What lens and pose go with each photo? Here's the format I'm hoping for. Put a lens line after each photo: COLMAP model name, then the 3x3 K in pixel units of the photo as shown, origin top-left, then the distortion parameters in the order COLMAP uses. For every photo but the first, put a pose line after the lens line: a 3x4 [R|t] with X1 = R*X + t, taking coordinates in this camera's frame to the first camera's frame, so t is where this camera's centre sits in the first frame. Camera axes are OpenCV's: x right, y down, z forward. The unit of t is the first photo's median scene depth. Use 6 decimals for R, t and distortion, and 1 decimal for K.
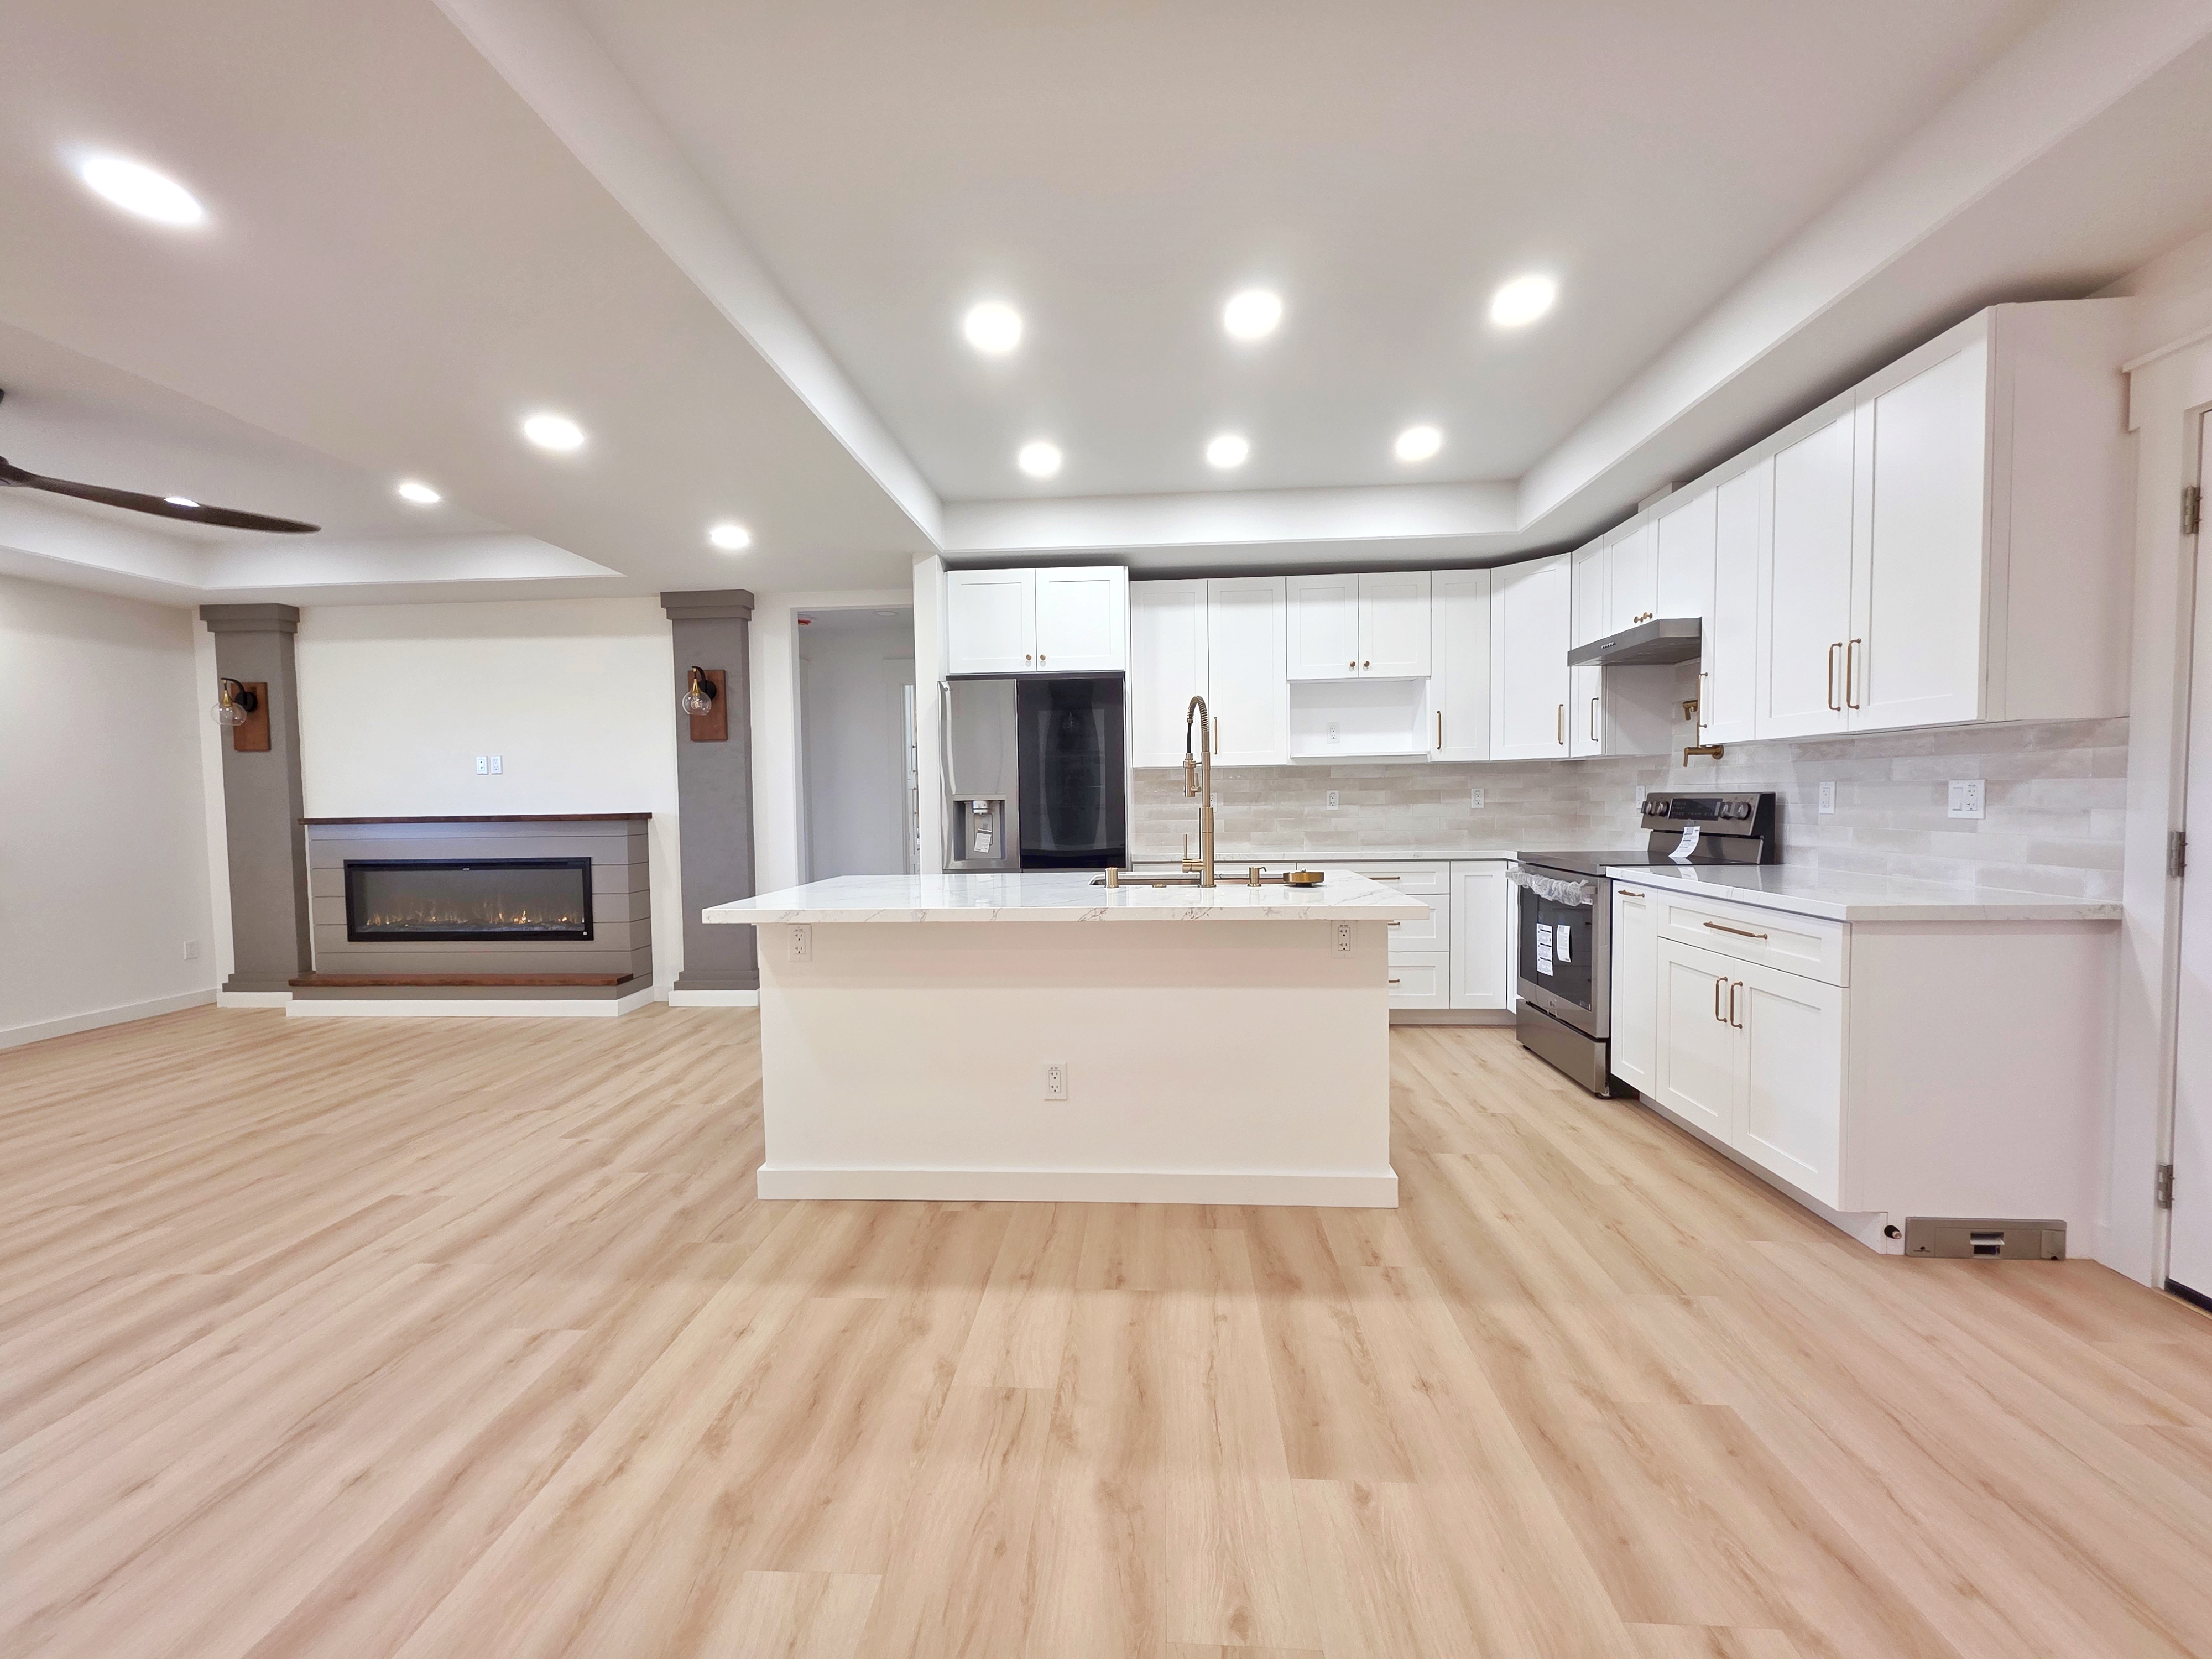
lens RADIAL K [[882.0, 0, 1104.7], [0, 882.0, 836.1], [0, 0, 1]] dist [-0.000257, 0.000768]
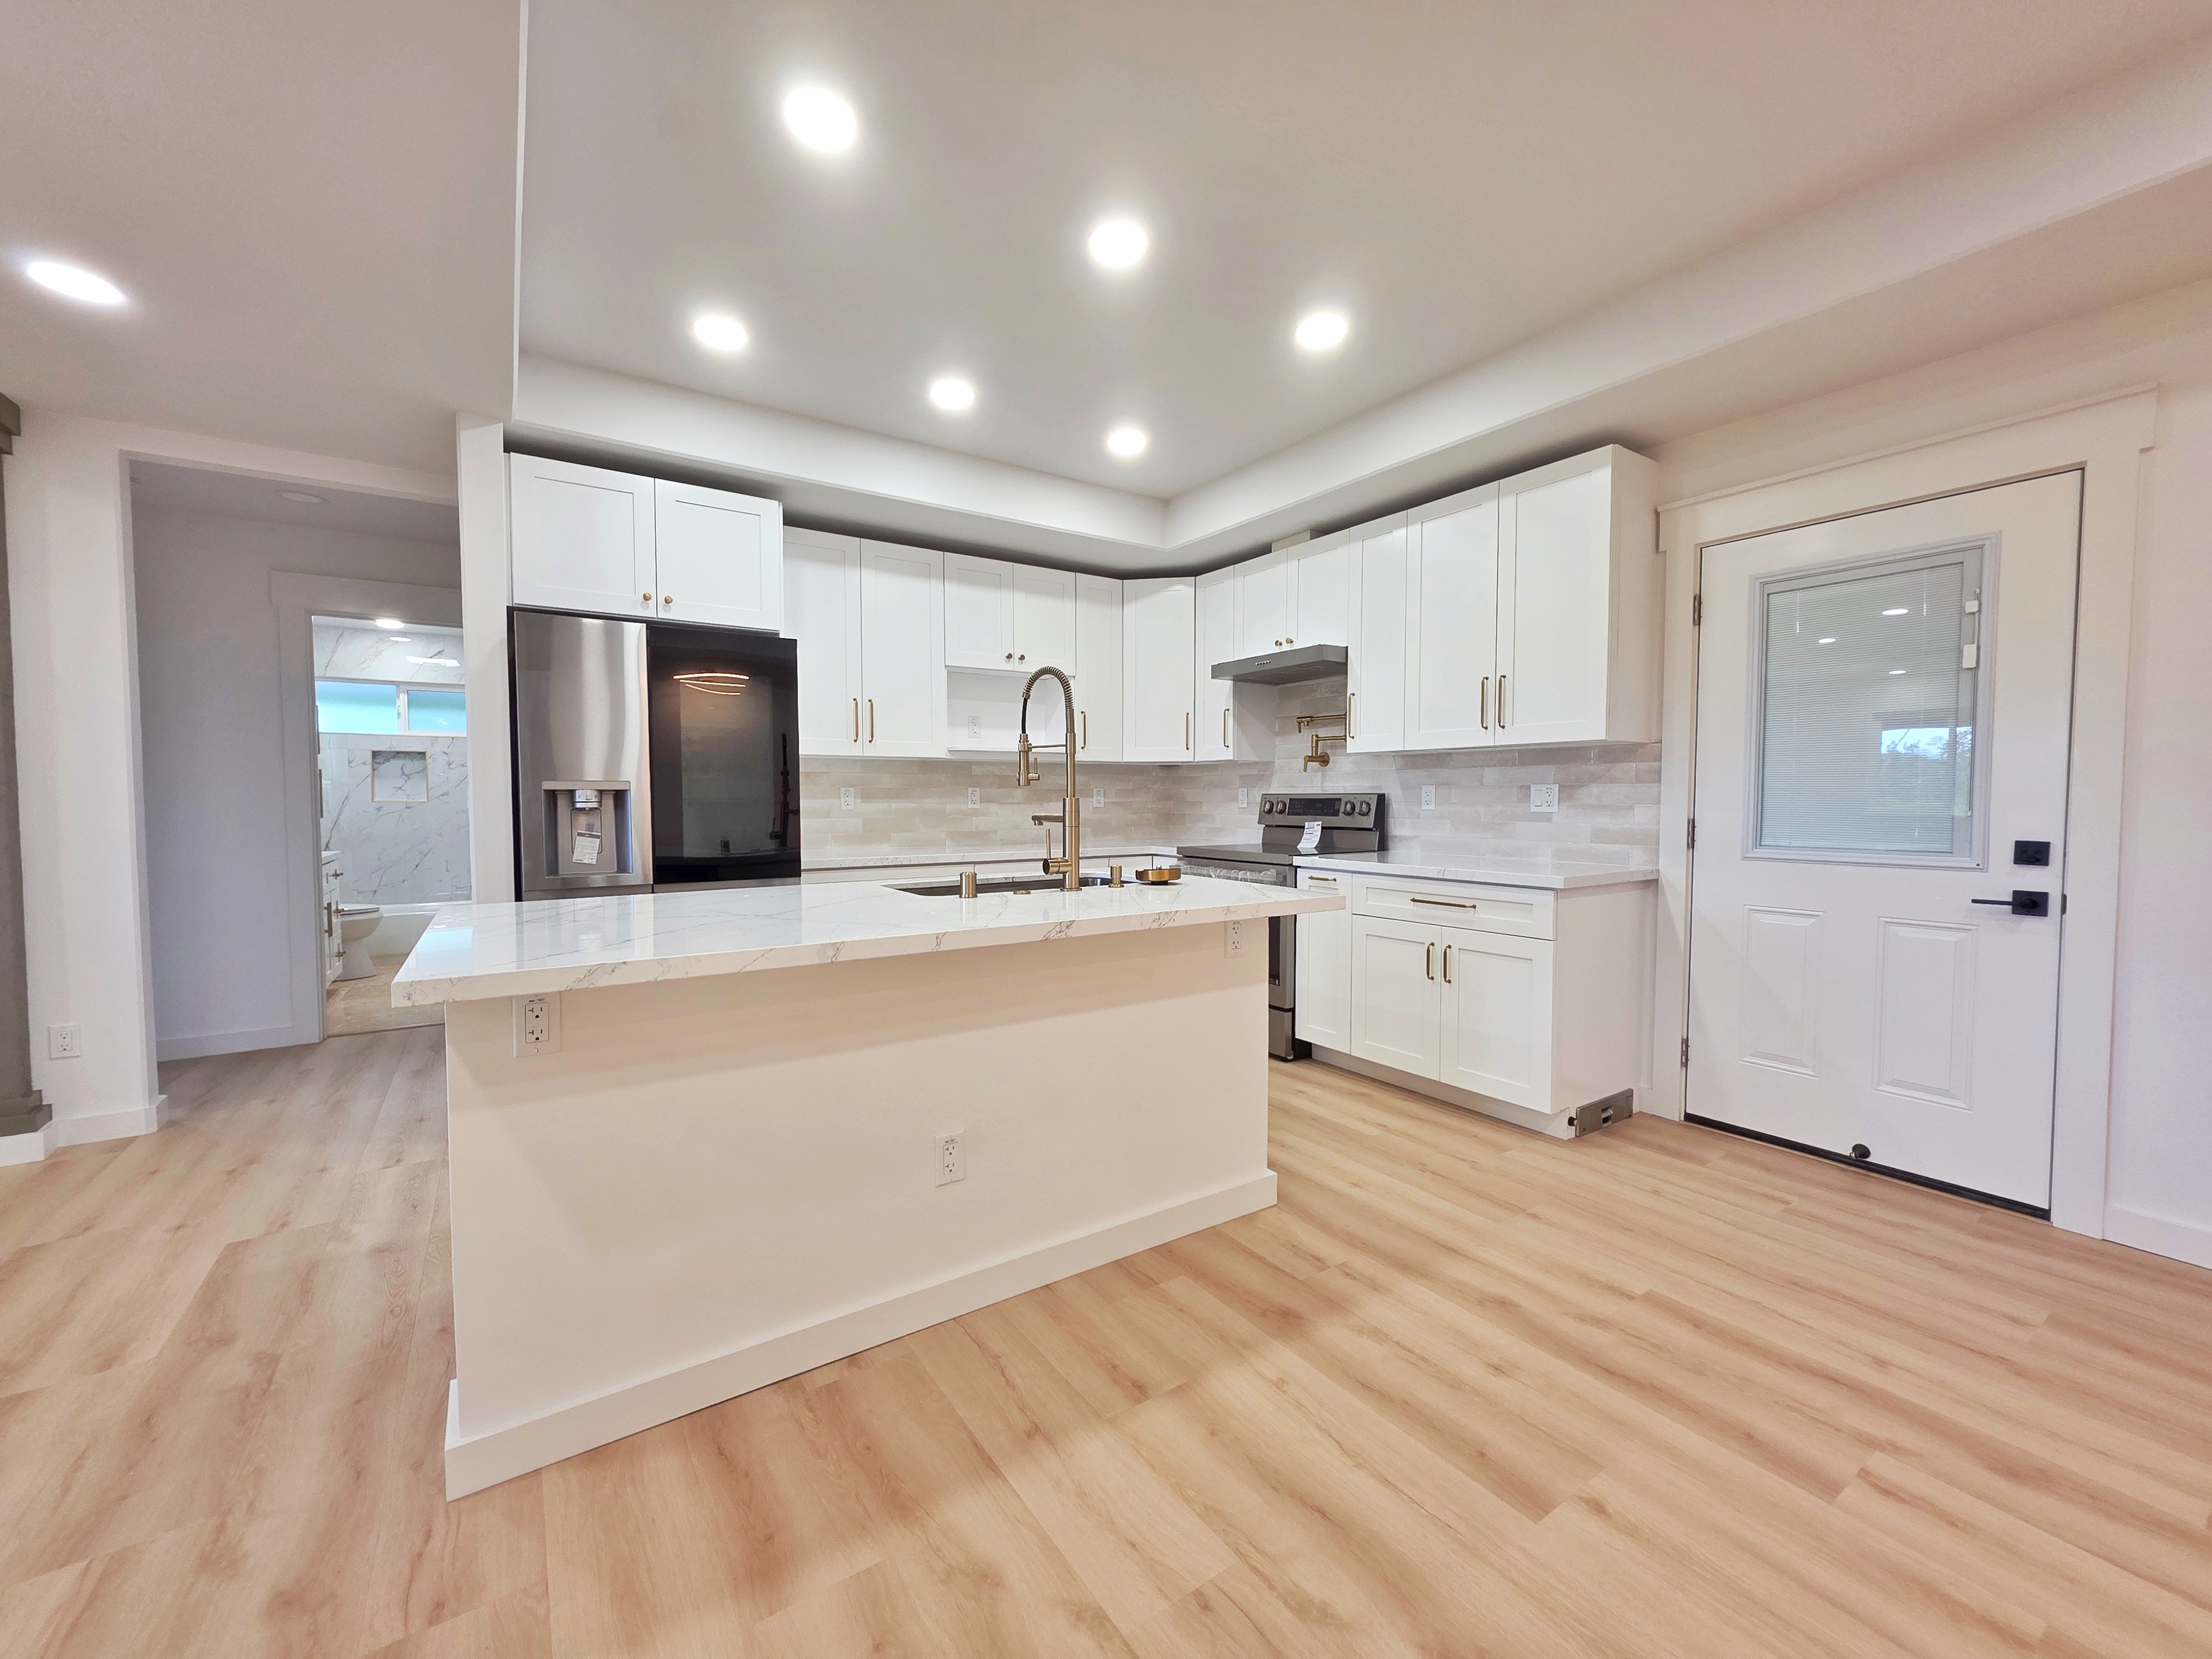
lens RADIAL K [[882.0, 0, 1100.0], [0, 882.0, 836.4], [0, 0, 1]] dist [-0.000257, 0.000768]
pose [[0.792587, -0.013536, 0.609609, -0.416064], [0.017320, 0.999850, -0.000317, 0.006109], [-0.609513, 0.010810, 0.792702, 0.327397]]
